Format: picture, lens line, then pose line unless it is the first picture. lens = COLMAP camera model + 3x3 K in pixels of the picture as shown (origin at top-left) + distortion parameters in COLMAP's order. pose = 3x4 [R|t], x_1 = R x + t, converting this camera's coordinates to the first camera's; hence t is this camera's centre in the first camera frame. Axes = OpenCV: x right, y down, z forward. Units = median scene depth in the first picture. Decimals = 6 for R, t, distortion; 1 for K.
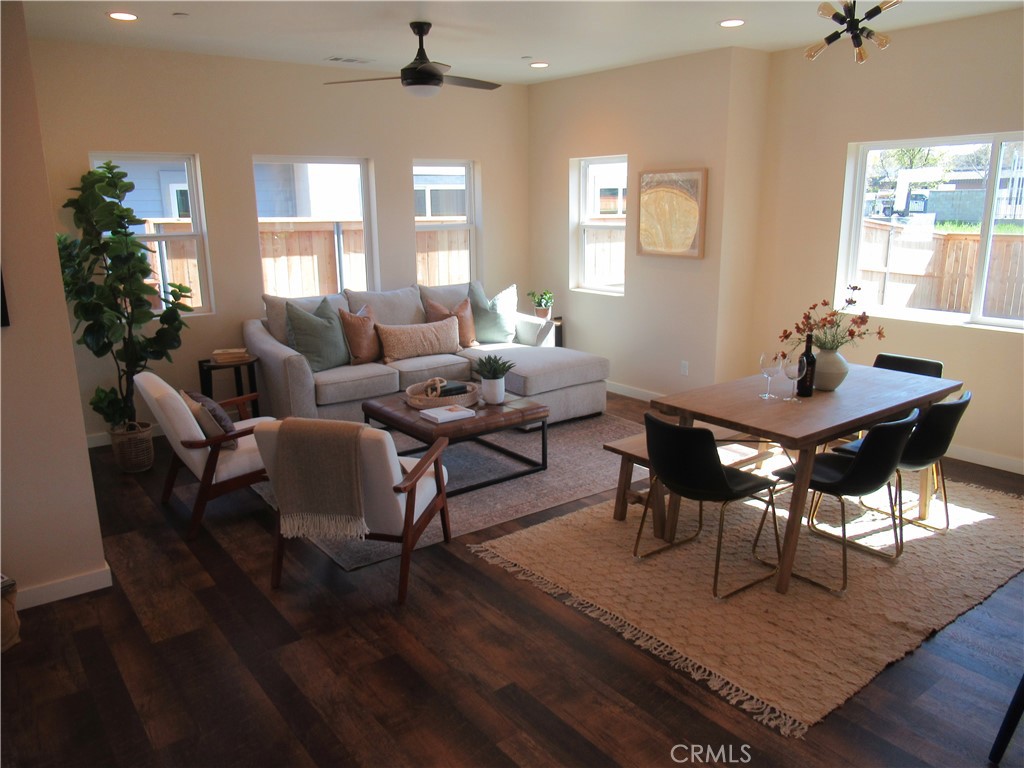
lens RADIAL K [[756.5, 0, 510.8], [0, 756.5, 394.5], [0, 0, 1]] dist [-0.011536, 0.001394]
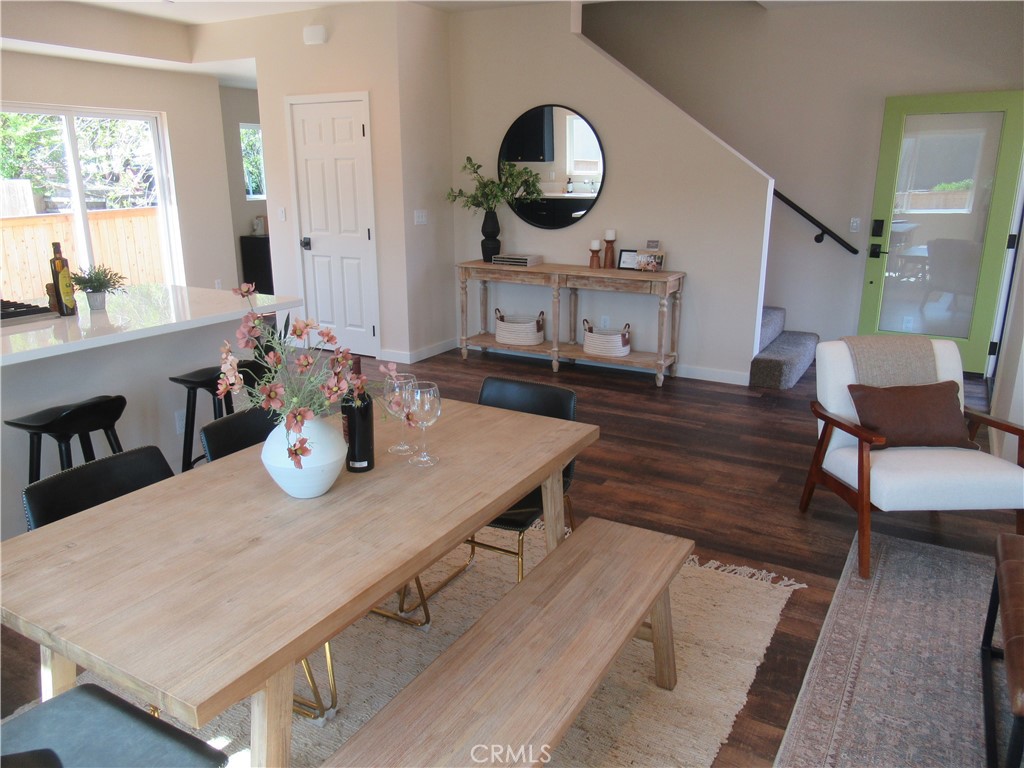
lens RADIAL K [[756.5, 0, 510.8], [0, 756.5, 394.5], [0, 0, 1]] dist [-0.011536, 0.001394]
pose [[-0.918626, 0.122896, -0.375531, 0.578126], [-0.085452, 0.866120, 0.492477, -0.380126], [0.385778, 0.484492, -0.785139, 1.713867]]
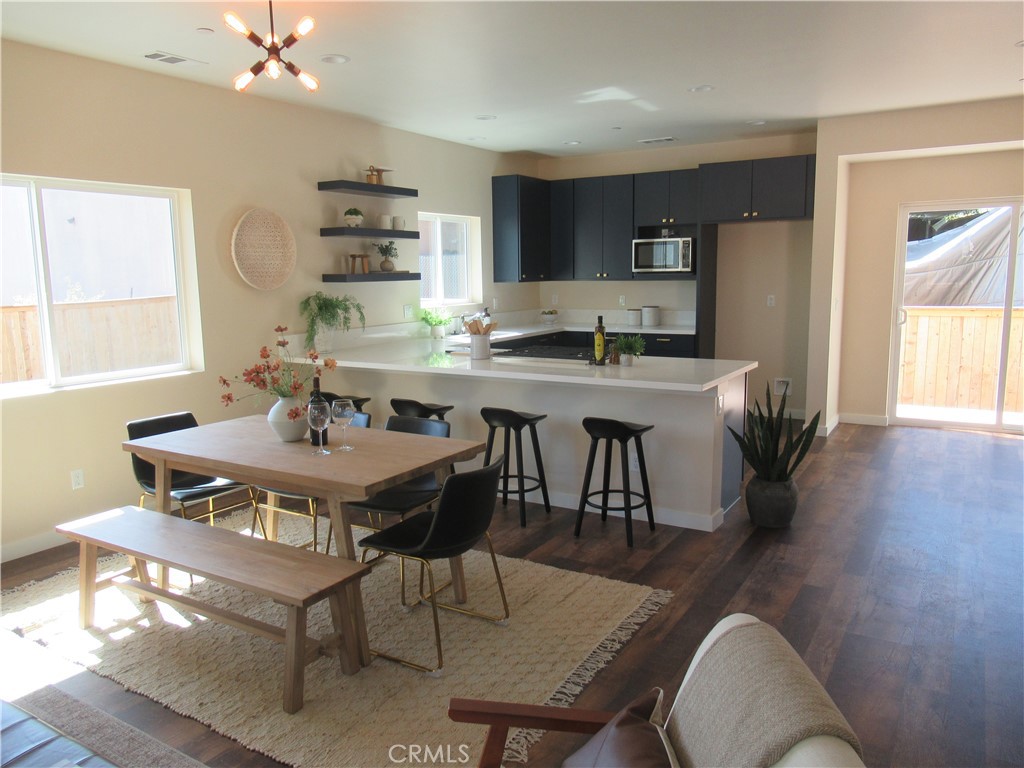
lens RADIAL K [[756.5, 0, 510.8], [0, 756.5, 394.5], [0, 0, 1]] dist [-0.011536, 0.001394]
pose [[-0.364876, -0.124535, 0.922690, -0.629803], [0.250207, 0.941443, 0.226010, -0.243091], [-0.896807, 0.313329, -0.312350, 1.261186]]
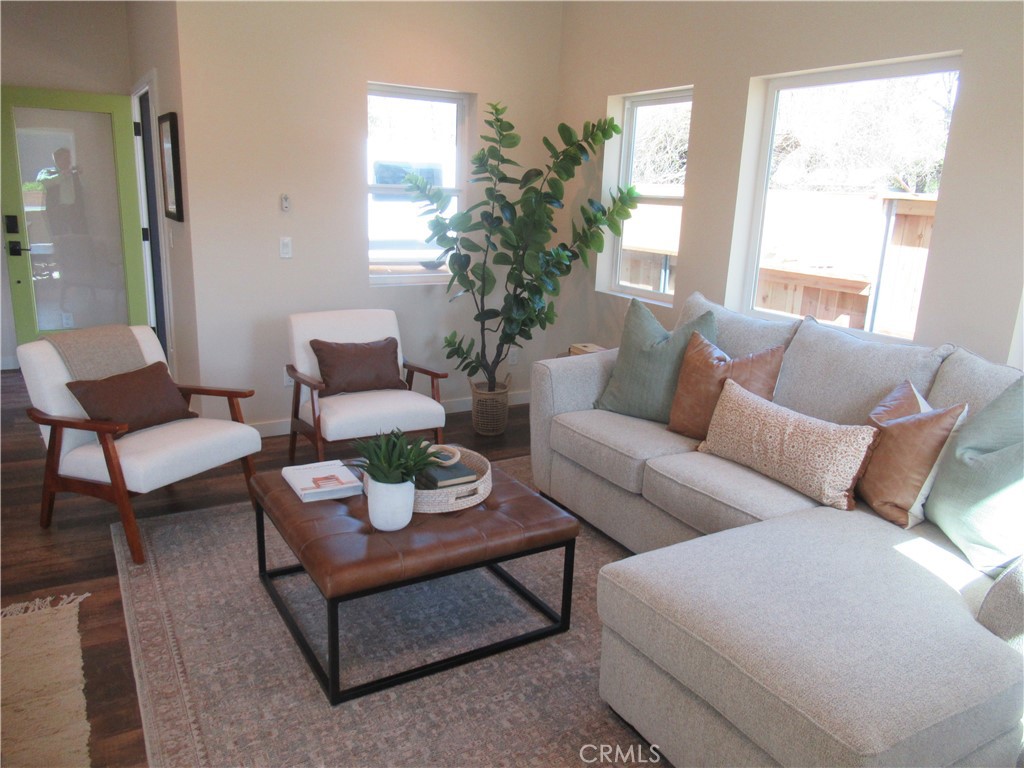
lens RADIAL K [[756.5, 0, 510.8], [0, 756.5, 394.5], [0, 0, 1]] dist [-0.011536, 0.001394]
pose [[-0.100845, 0.262684, -0.959598, 0.659623], [-0.286215, 0.916081, 0.280850, -0.356864], [0.952844, 0.302973, -0.017198, 1.658040]]
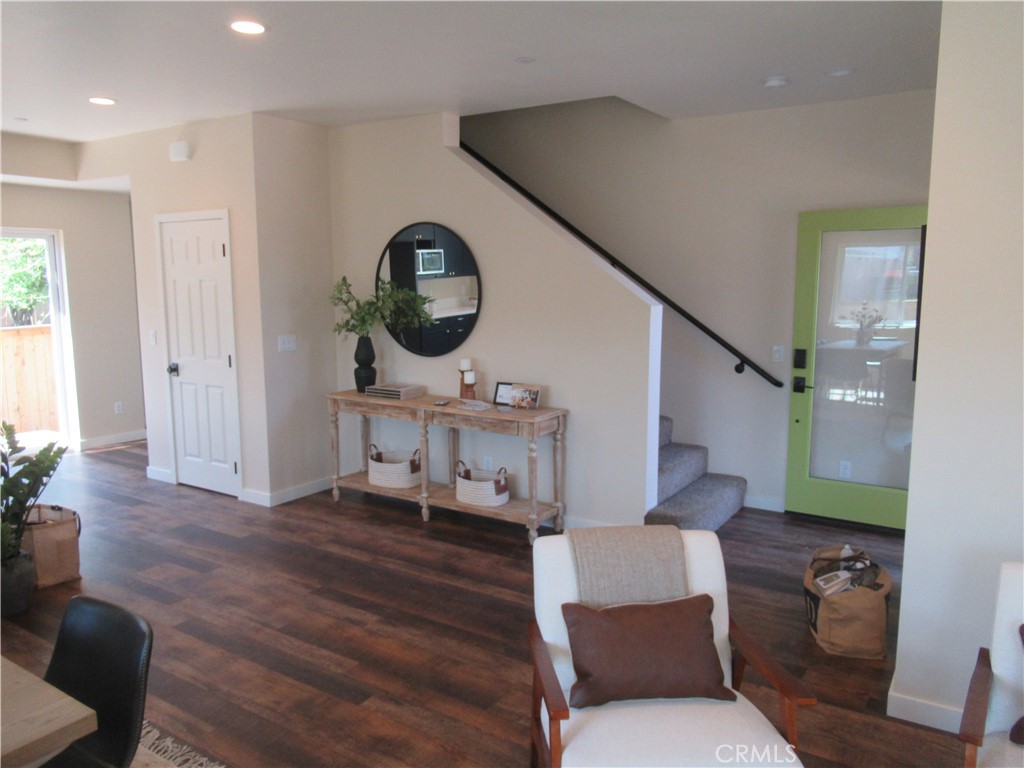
lens RADIAL K [[756.5, 0, 510.8], [0, 756.5, 394.5], [0, 0, 1]] dist [-0.011536, 0.001394]
pose [[-0.939073, 0.062937, -0.337906, 0.116343], [-0.072825, 0.924341, 0.374553, -0.379759], [0.335914, 0.376341, -0.863440, 1.603702]]
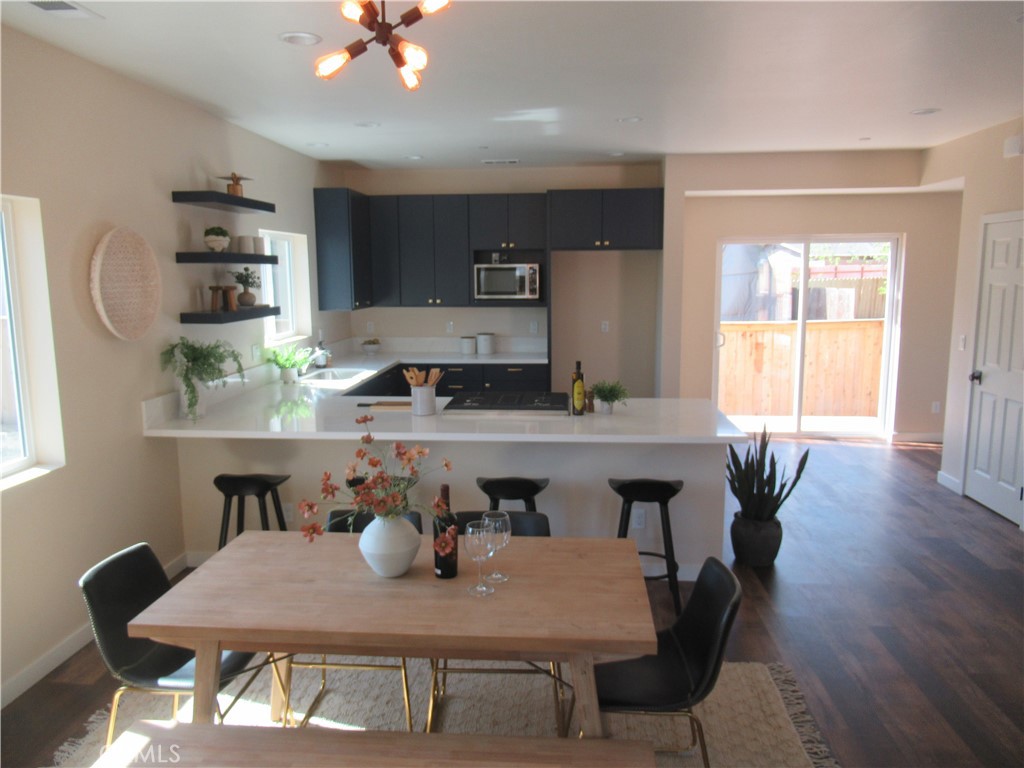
lens RADIAL K [[756.5, 0, 510.8], [0, 756.5, 394.5], [0, 0, 1]] dist [-0.011536, 0.001394]
pose [[-0.745200, -0.082484, 0.661720, -0.098140], [0.184179, 0.928262, 0.323122, -0.417907], [-0.640902, 0.362666, -0.676549, 1.614278]]
